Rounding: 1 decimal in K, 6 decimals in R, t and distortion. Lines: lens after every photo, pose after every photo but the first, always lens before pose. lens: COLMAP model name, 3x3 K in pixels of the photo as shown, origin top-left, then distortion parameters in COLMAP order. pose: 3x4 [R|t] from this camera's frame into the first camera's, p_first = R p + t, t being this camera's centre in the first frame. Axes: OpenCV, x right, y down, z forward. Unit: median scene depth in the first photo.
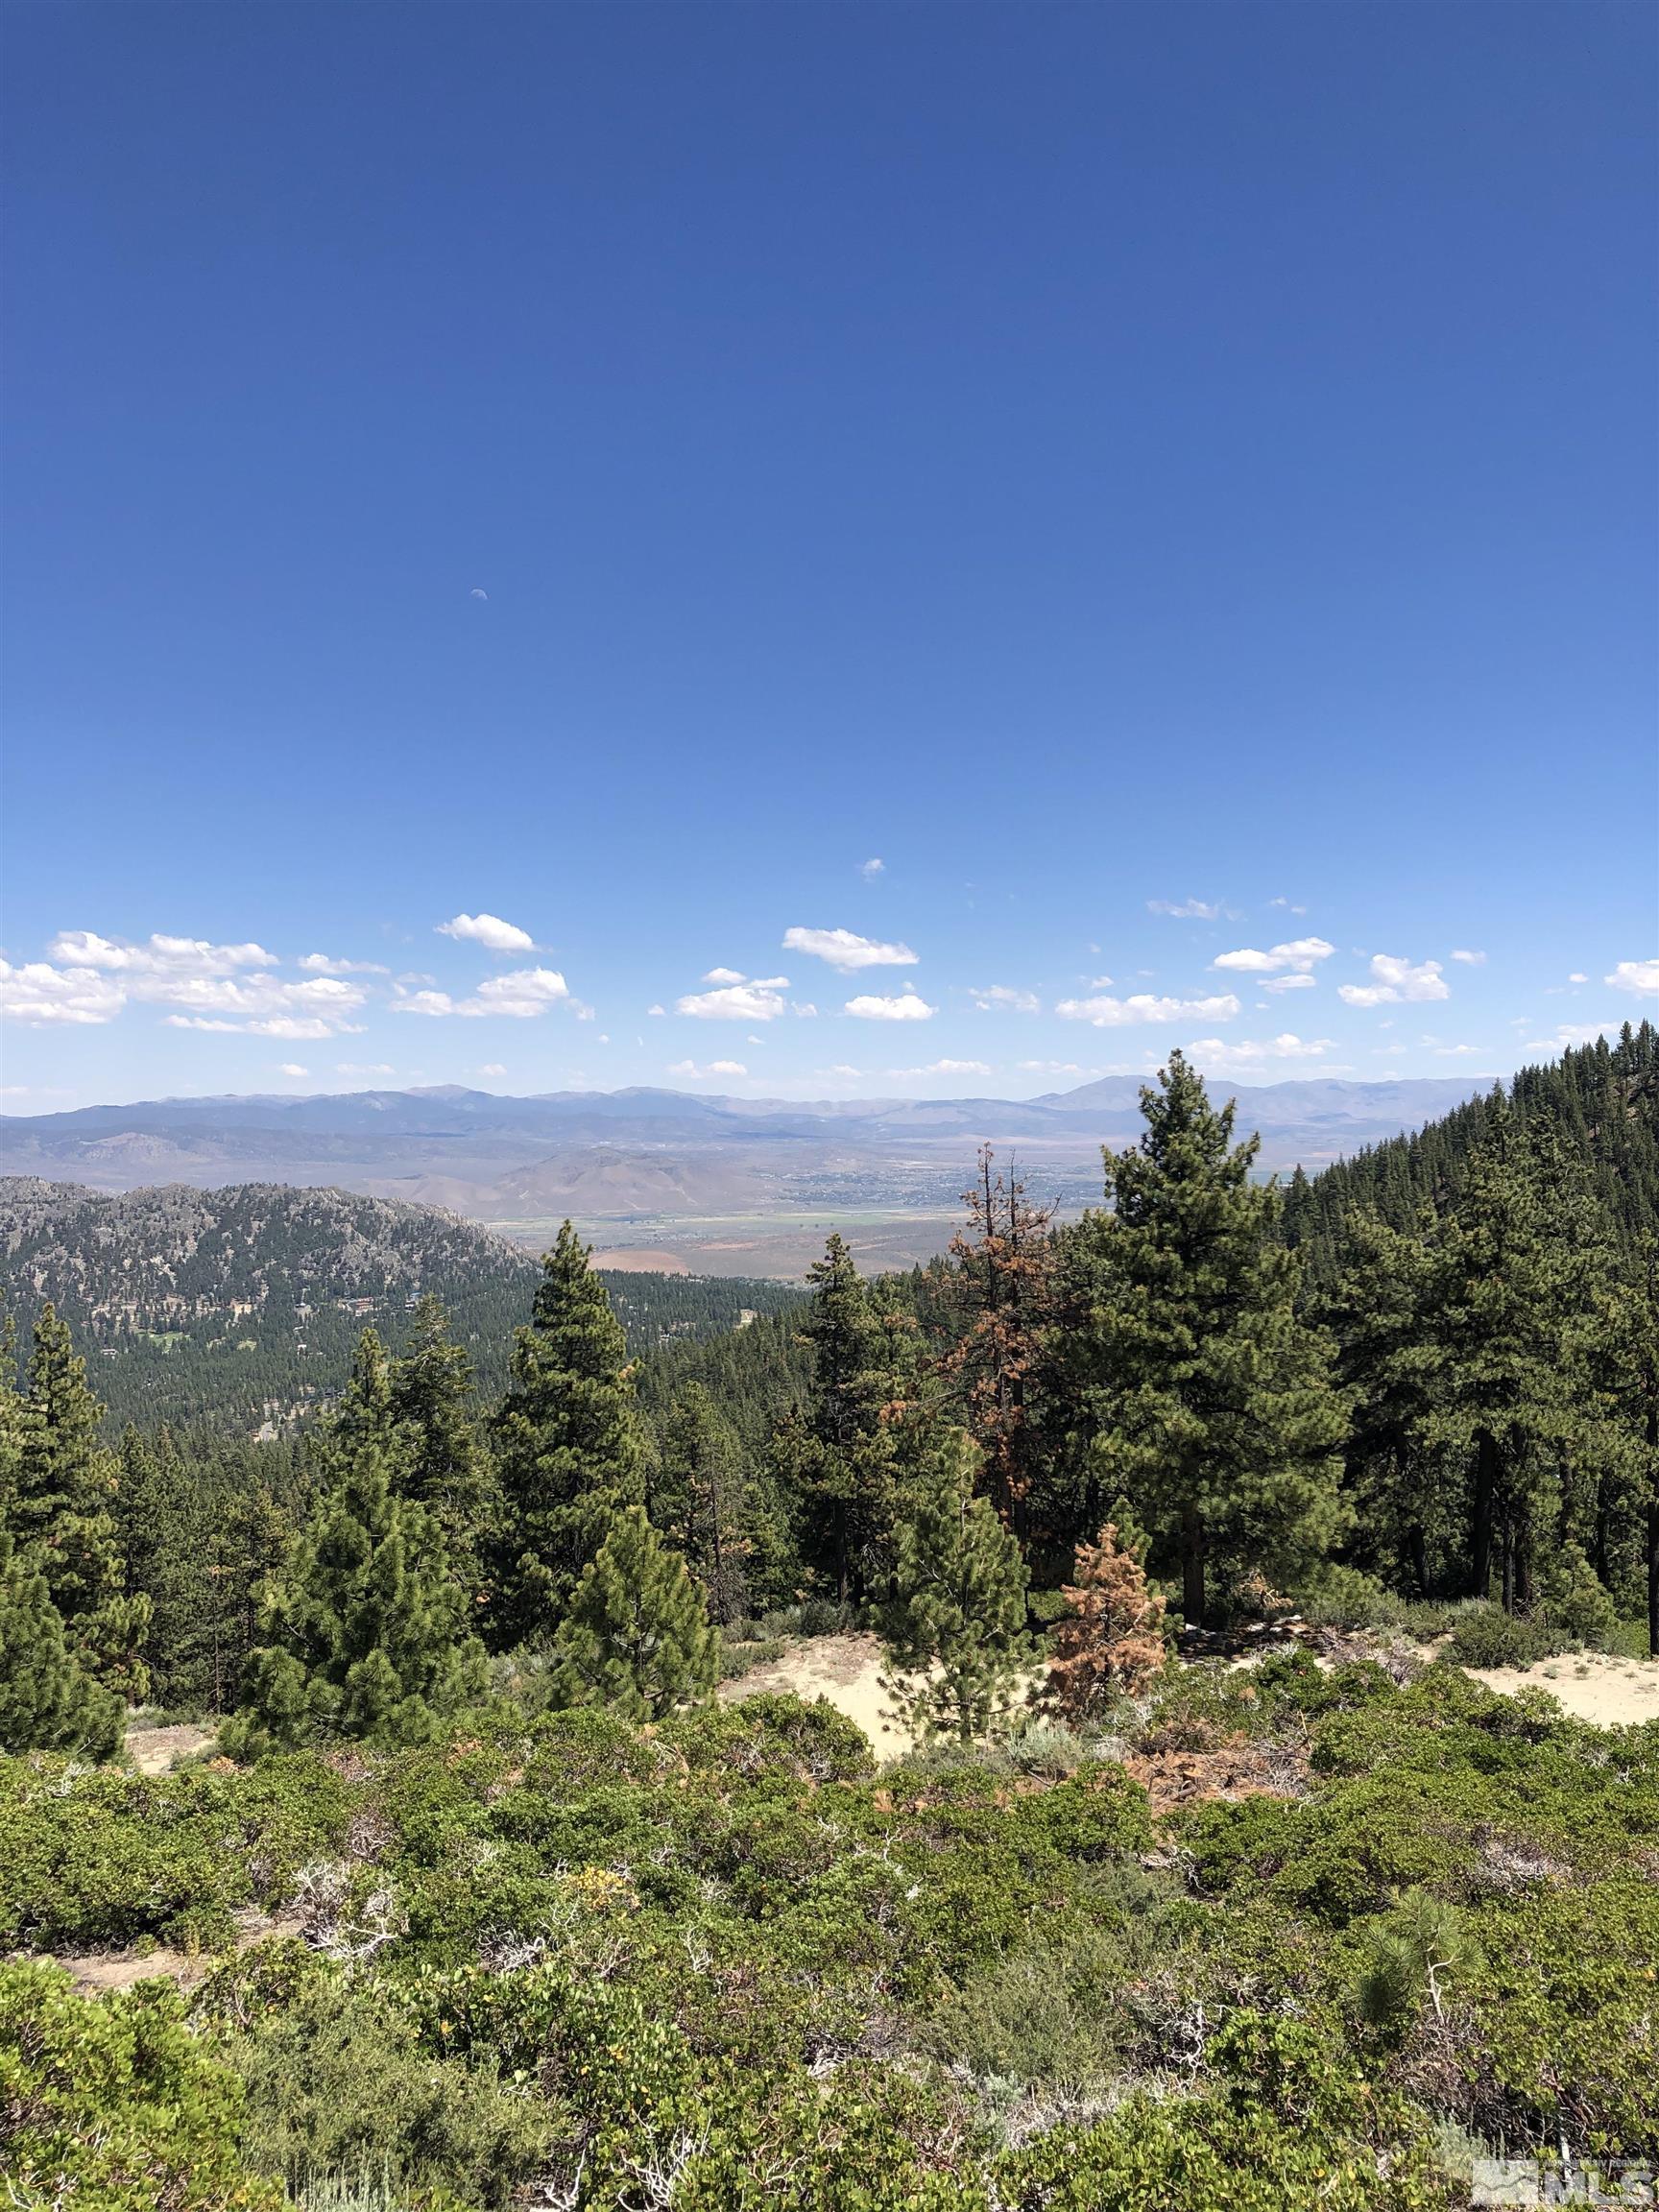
lens RADIAL K [[1794.2, 0, 816.4], [0, 1794.2, 1101.8], [0, 0, 1]] dist [0.031407, -0.001277]
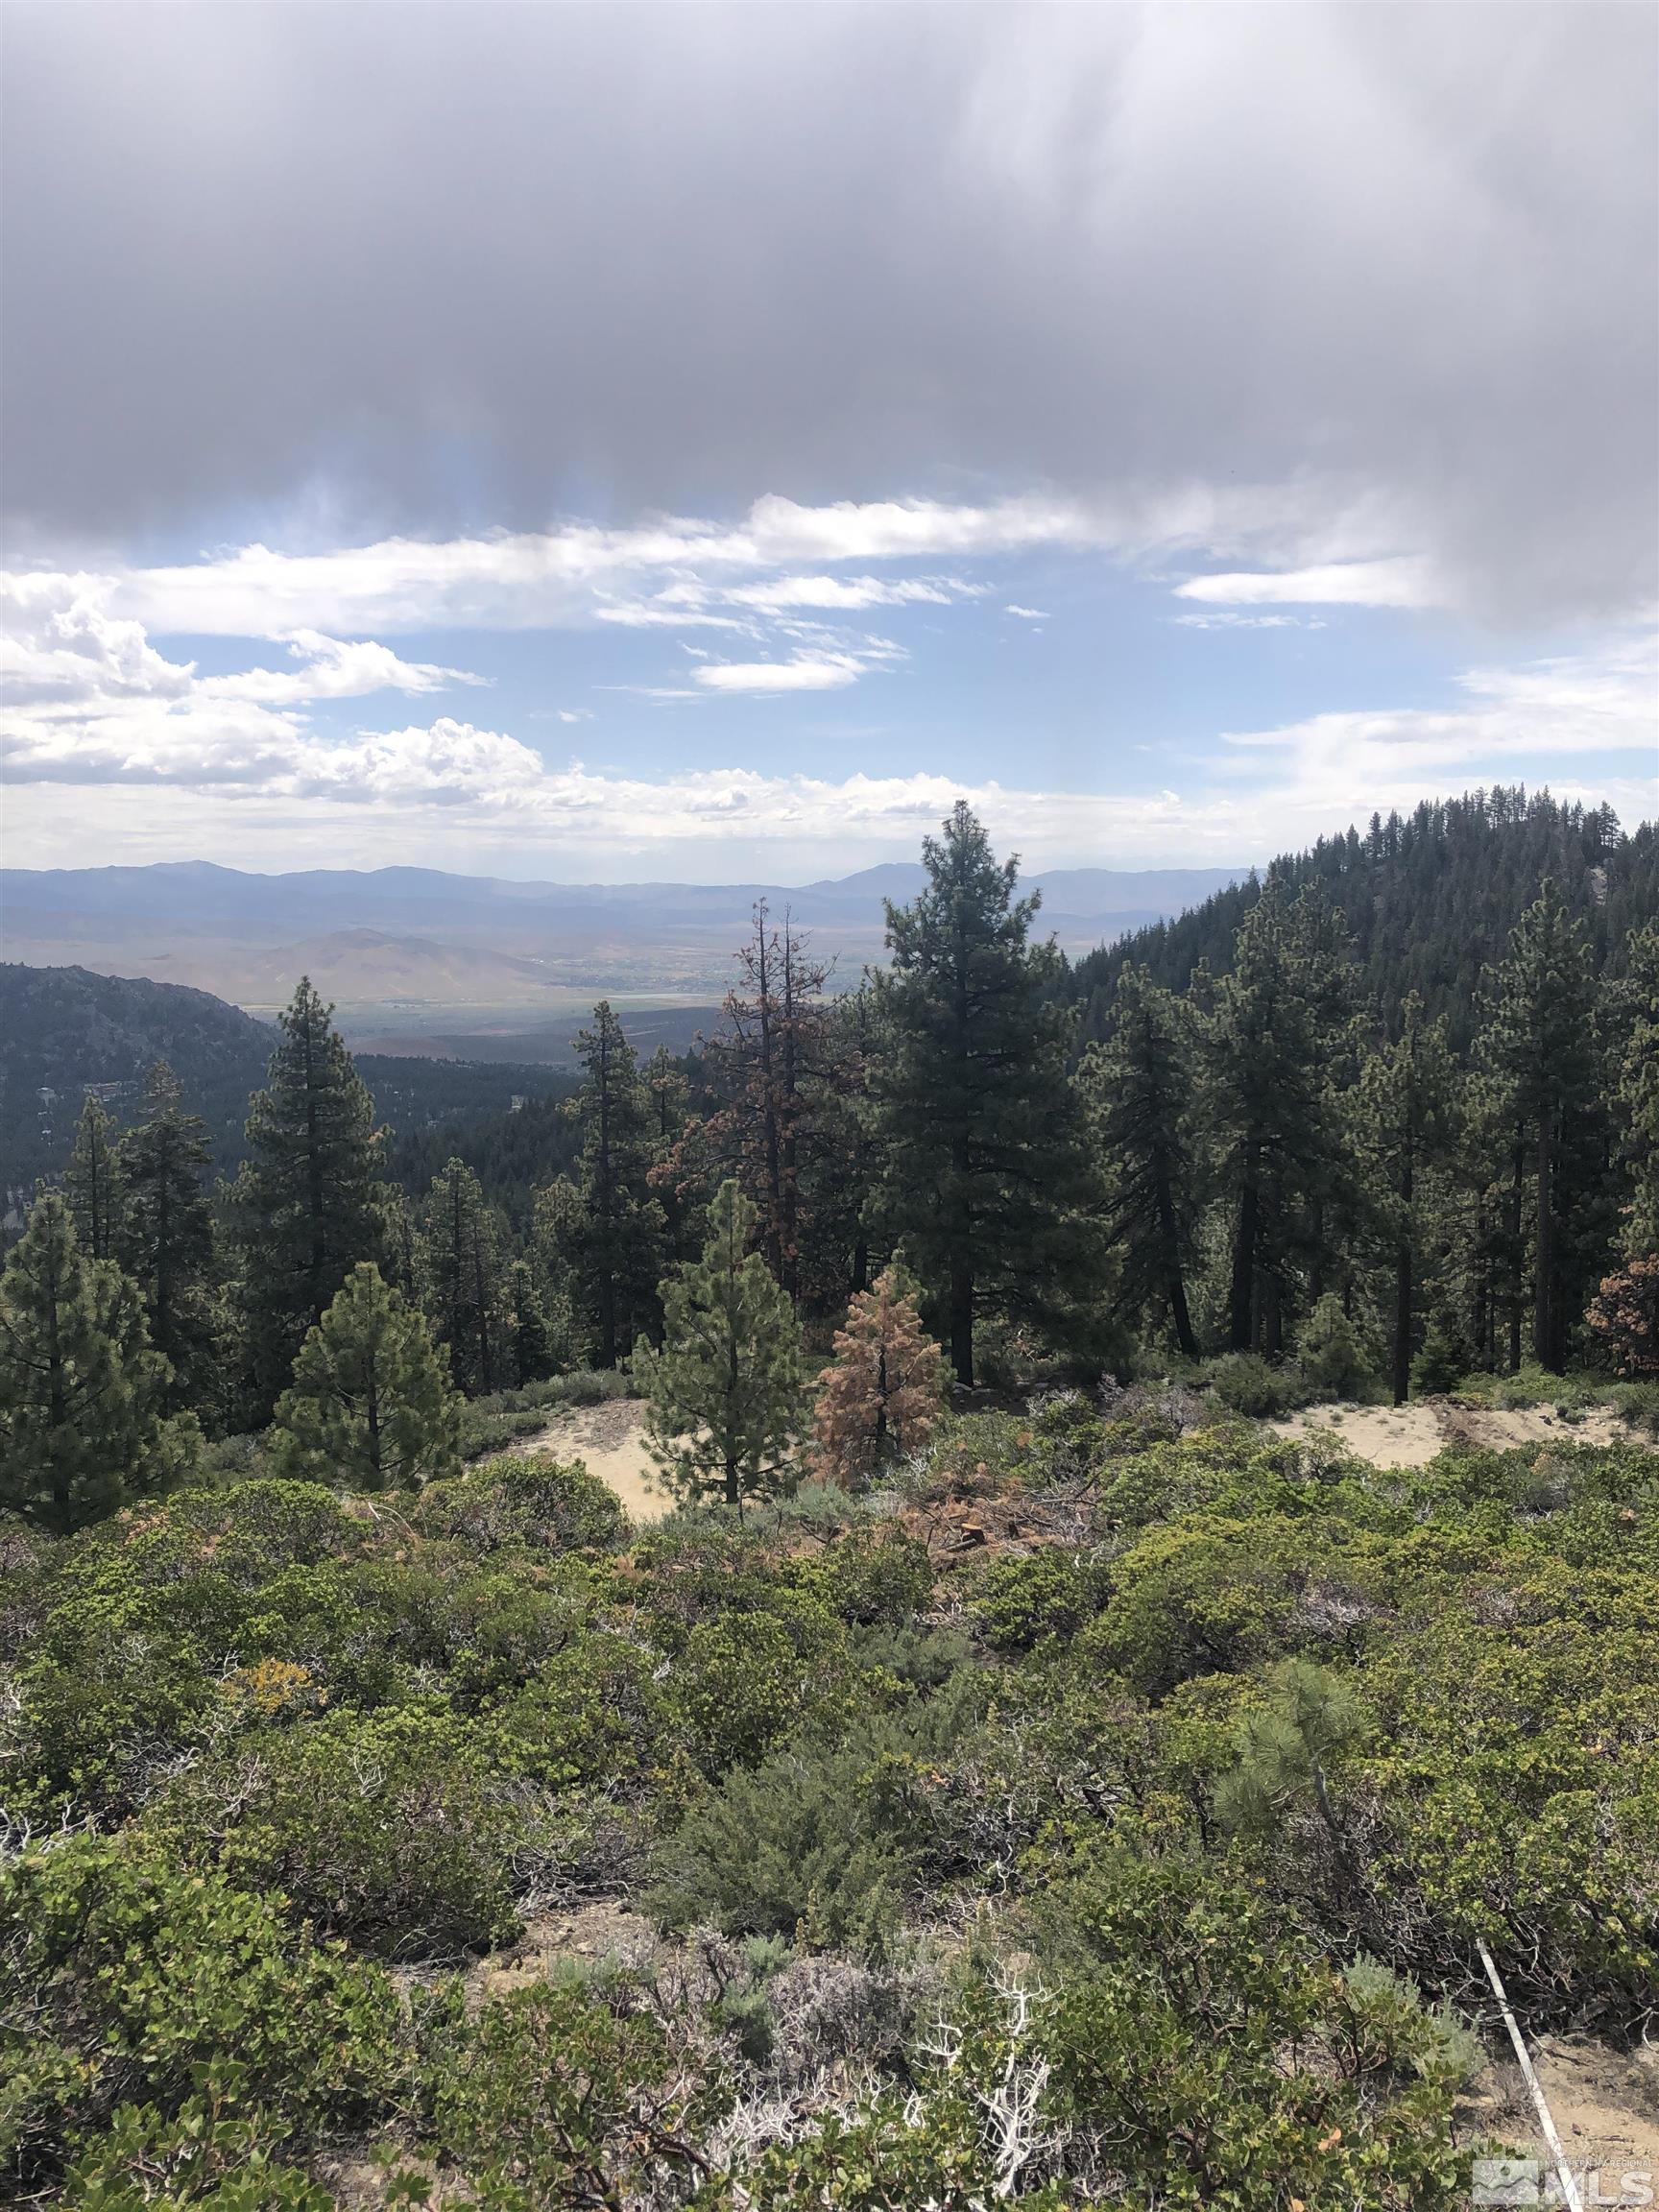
lens RADIAL K [[1570.1, 0, 829.5], [0, 1570.1, 1106.0], [0, 0, 1]] dist [0.090329, 0.000491]
pose [[0.989734, 0.007734, 0.142712, 0.013084], [-0.020509, 0.995886, 0.088264, 0.072190], [-0.141442, -0.090285, 0.985821, 0.189353]]
